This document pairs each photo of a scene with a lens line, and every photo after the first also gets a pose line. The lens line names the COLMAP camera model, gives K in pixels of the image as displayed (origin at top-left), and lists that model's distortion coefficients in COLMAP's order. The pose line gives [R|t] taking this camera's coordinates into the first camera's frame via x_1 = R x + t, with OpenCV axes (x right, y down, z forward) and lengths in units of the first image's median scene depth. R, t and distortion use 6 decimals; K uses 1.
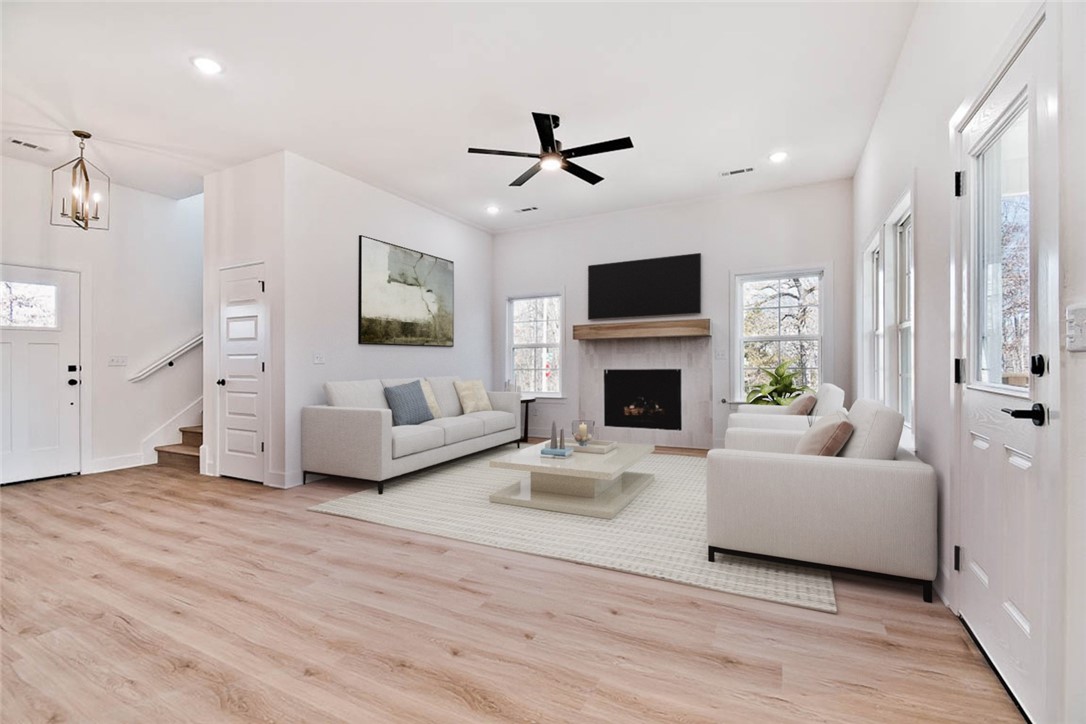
lens RADIAL K [[477.5, 0, 546.9], [0, 477.5, 360.5], [0, 0, 1]] dist [-0.023225, -0.001443]
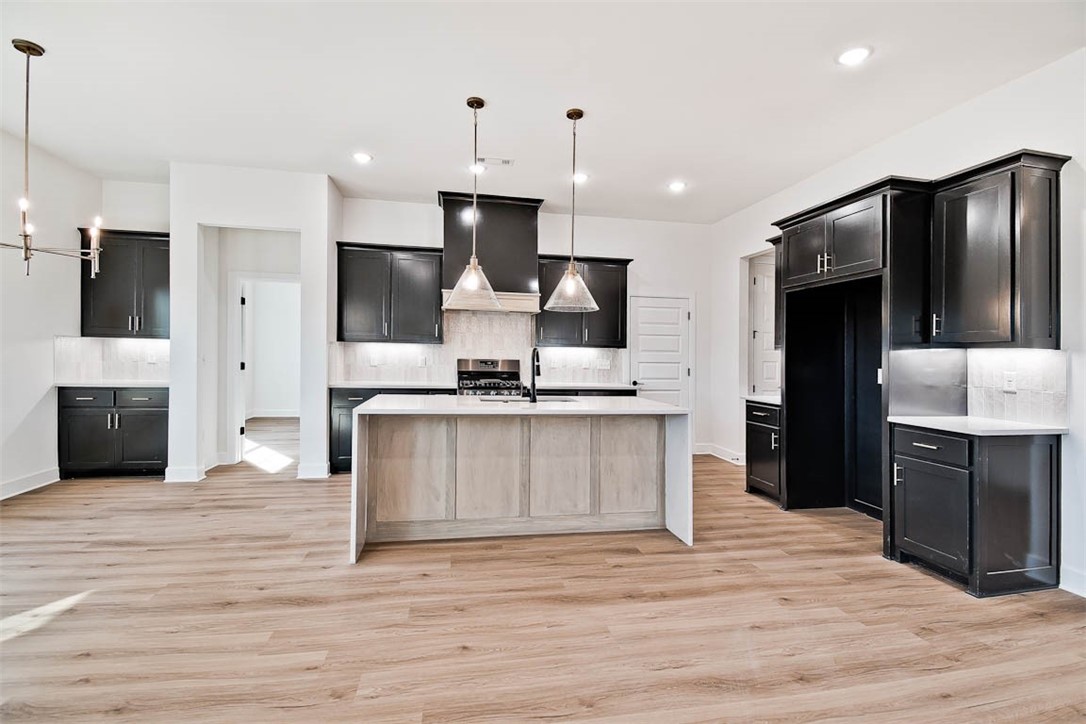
lens RADIAL K [[477.4, 0, 545.2], [0, 477.4, 360.6], [0, 0, 1]] dist [0.000664, -0.011297]
pose [[-0.796098, -0.001689, -0.605165, 0.144944], [-0.010780, 0.999877, 0.011391, -0.036707], [0.605071, 0.015592, -0.796019, 0.589537]]
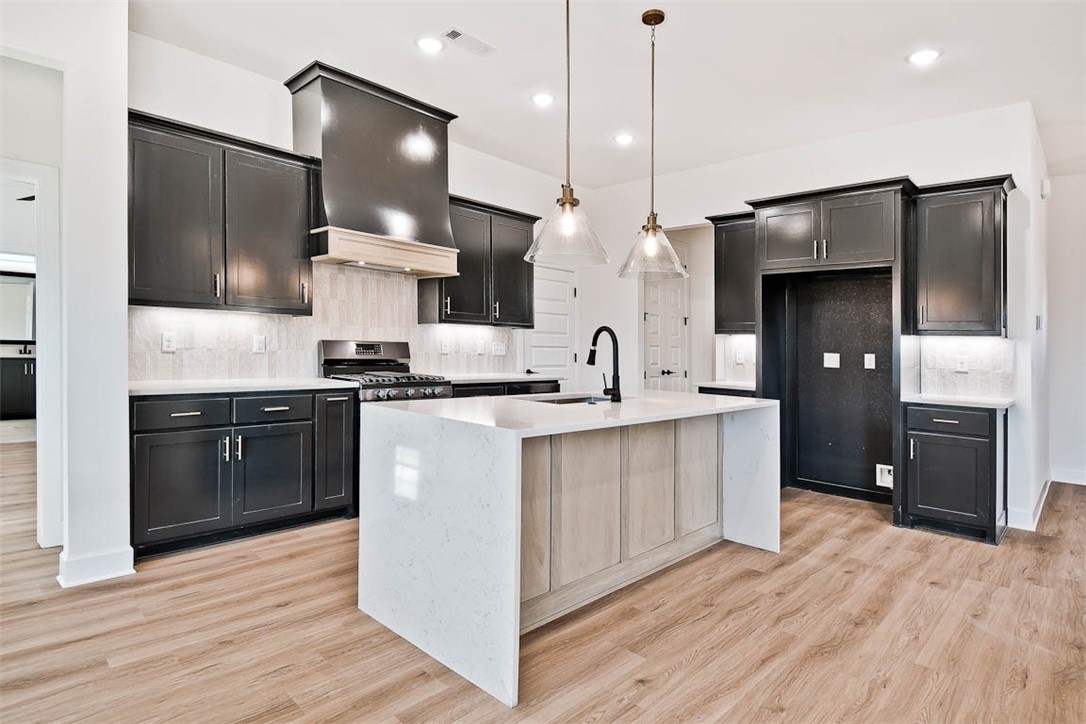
lens RADIAL K [[568.6, 0, 542.6], [0, 568.6, 355.9], [0, 0, 1]] dist [-0.002009, -0.008593]
pose [[-0.303841, 0.015007, -0.952605, 0.362350], [-0.021157, 0.999523, 0.022494, -0.026191], [0.952488, 0.026989, -0.303379, 0.055221]]
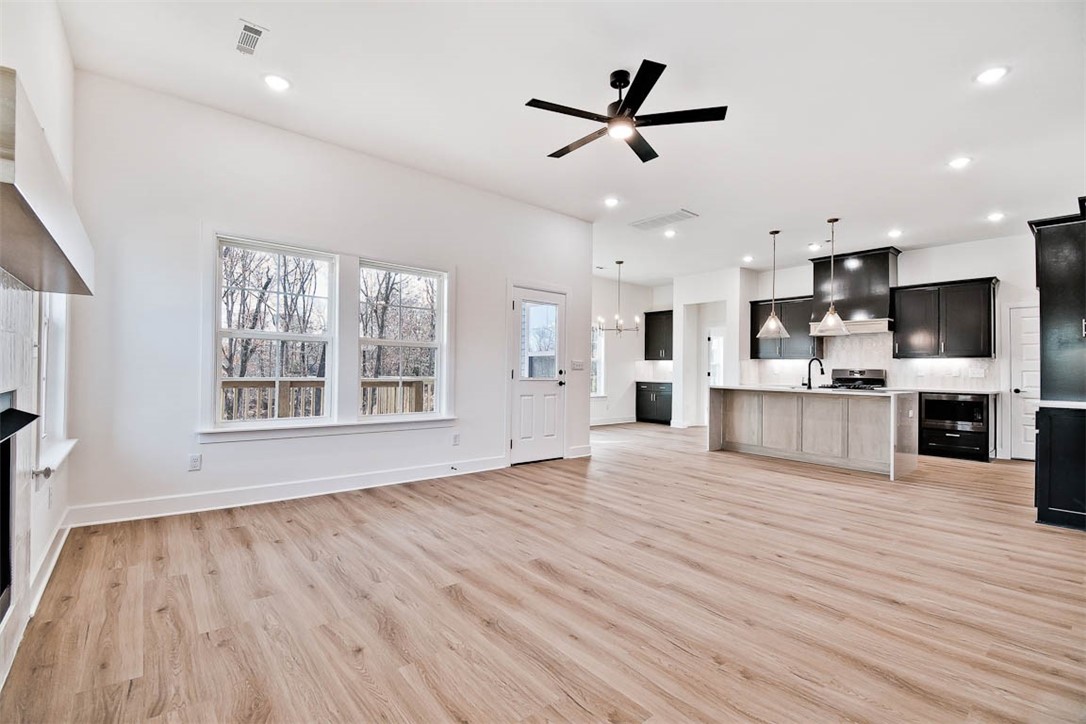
lens RADIAL K [[477.4, 0, 539.3], [0, 477.4, 366.2], [0, 0, 1]] dist [0.000664, -0.011297]
pose [[-0.913326, -0.004774, 0.407200, -0.172785], [-0.011835, 0.999820, -0.014825, 0.005852], [-0.407056, -0.018359, -0.913219, 1.561469]]
